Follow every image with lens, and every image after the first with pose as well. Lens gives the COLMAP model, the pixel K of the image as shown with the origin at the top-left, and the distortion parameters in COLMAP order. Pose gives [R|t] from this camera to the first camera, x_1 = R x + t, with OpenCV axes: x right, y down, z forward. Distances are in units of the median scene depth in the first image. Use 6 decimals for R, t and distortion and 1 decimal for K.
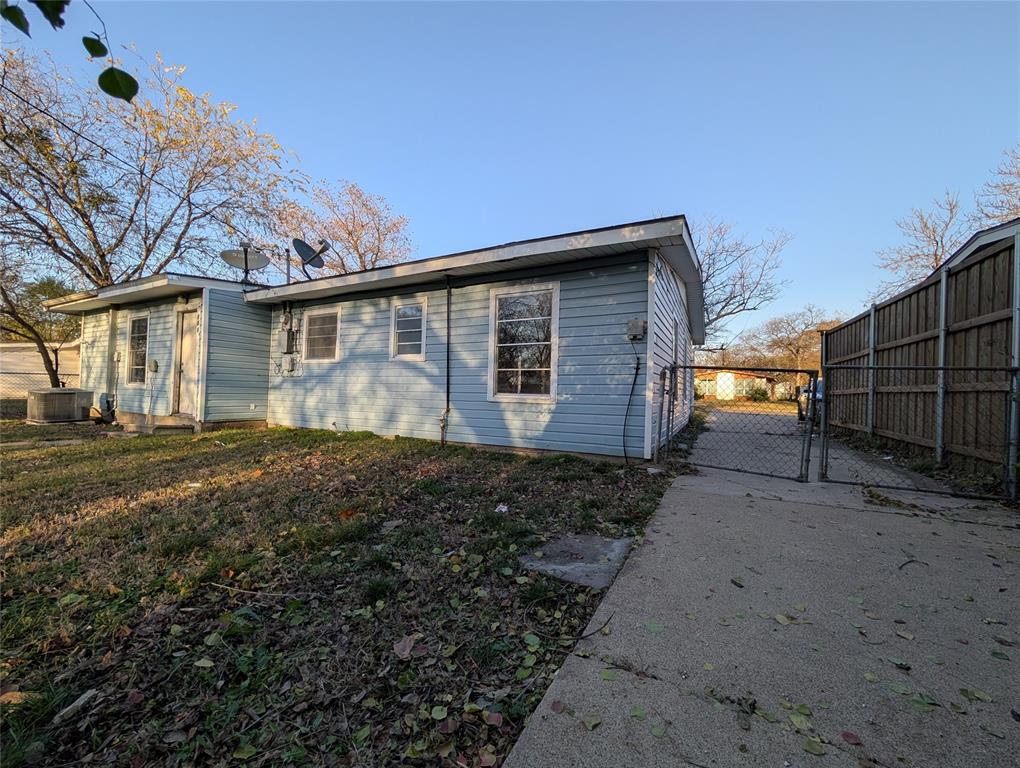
lens RADIAL K [[389.0, 0, 510.0], [0, 389.0, 384.0], [0, 0, 1]] dist [-0.001398, -0.000149]
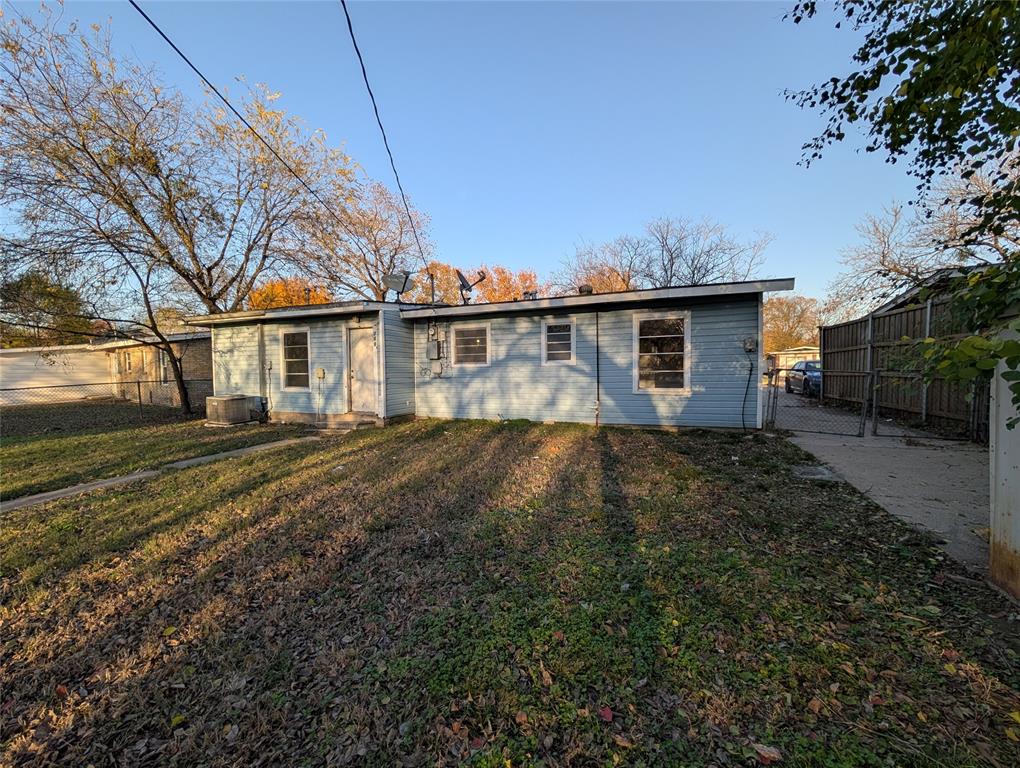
lens RADIAL K [[389.0, 0, 510.0], [0, 389.0, 384.0], [0, 0, 1]] dist [-0.001398, -0.000149]
pose [[0.994239, -0.038684, 0.099959, -0.510653], [0.033118, 0.997839, 0.056749, -0.068978], [-0.101938, -0.053112, 0.993372, -0.285137]]
